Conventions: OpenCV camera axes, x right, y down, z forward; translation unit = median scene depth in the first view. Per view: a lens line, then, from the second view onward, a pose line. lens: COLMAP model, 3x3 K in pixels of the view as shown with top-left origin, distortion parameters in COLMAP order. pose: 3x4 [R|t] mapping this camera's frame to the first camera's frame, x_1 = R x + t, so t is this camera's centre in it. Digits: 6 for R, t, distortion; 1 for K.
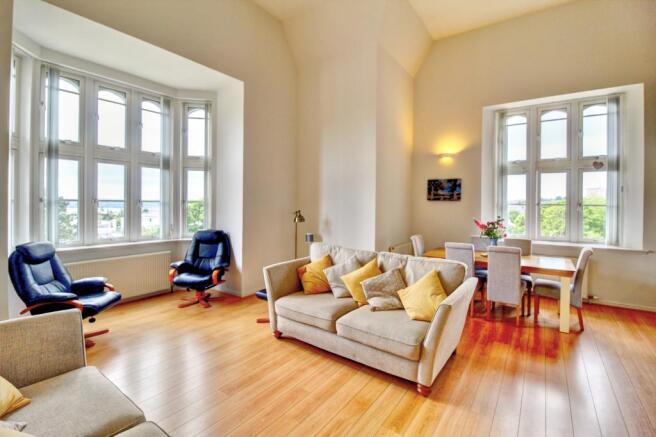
lens RADIAL K [[300.7, 0, 327.2], [0, 300.7, 204.6], [0, 0, 1]] dist [0.004052, -0.016484]
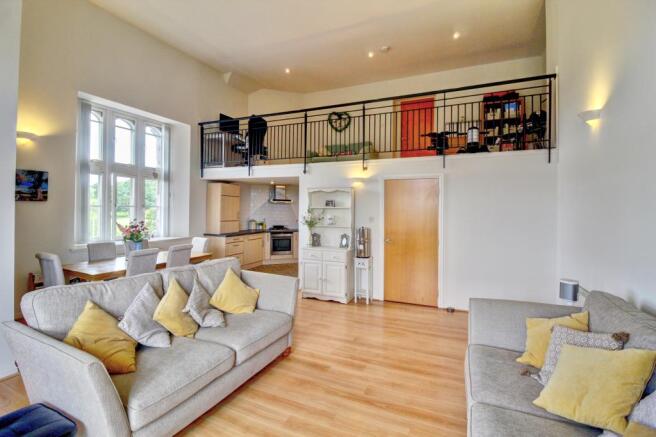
lens RADIAL K [[300.7, 0, 327.2], [0, 300.7, 204.6], [0, 0, 1]] dist [0.004052, -0.016484]
pose [[-0.197641, 0.004731, 0.980263, -0.477736], [-0.003626, 0.999978, -0.005558, -0.004092], [-0.980268, -0.004653, -0.197620, 0.529853]]
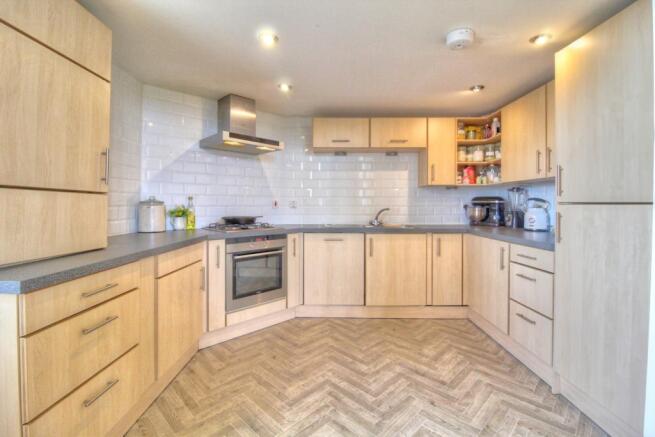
lens RADIAL K [[300.3, 0, 326.7], [0, 300.3, 204.7], [0, 0, 1]] dist [0.004052, -0.016484]
pose [[-0.578592, -0.009558, 0.815561, 0.660413], [-0.000787, 0.999937, 0.011160, 0.075179], [-0.815616, 0.005815, -0.578564, 0.656963]]
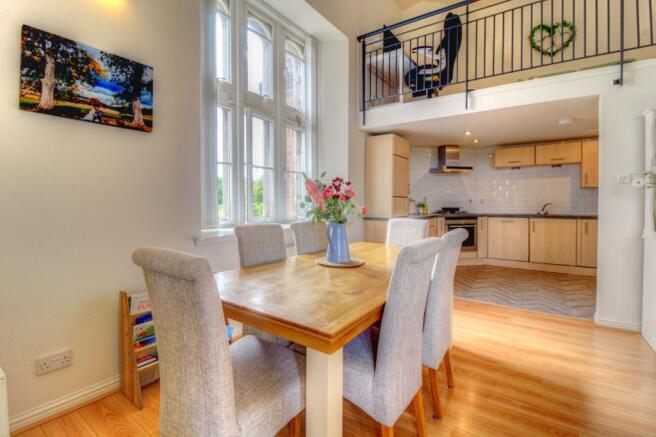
lens RADIAL K [[300.7, 0, 327.2], [0, 300.7, 204.6], [0, 0, 1]] dist [0.004052, -0.016484]
pose [[-0.003947, -0.015007, 0.999880, 0.117927], [0.009925, 0.999838, 0.015045, 0.073093], [-0.999943, 0.009983, -0.003797, 0.918585]]
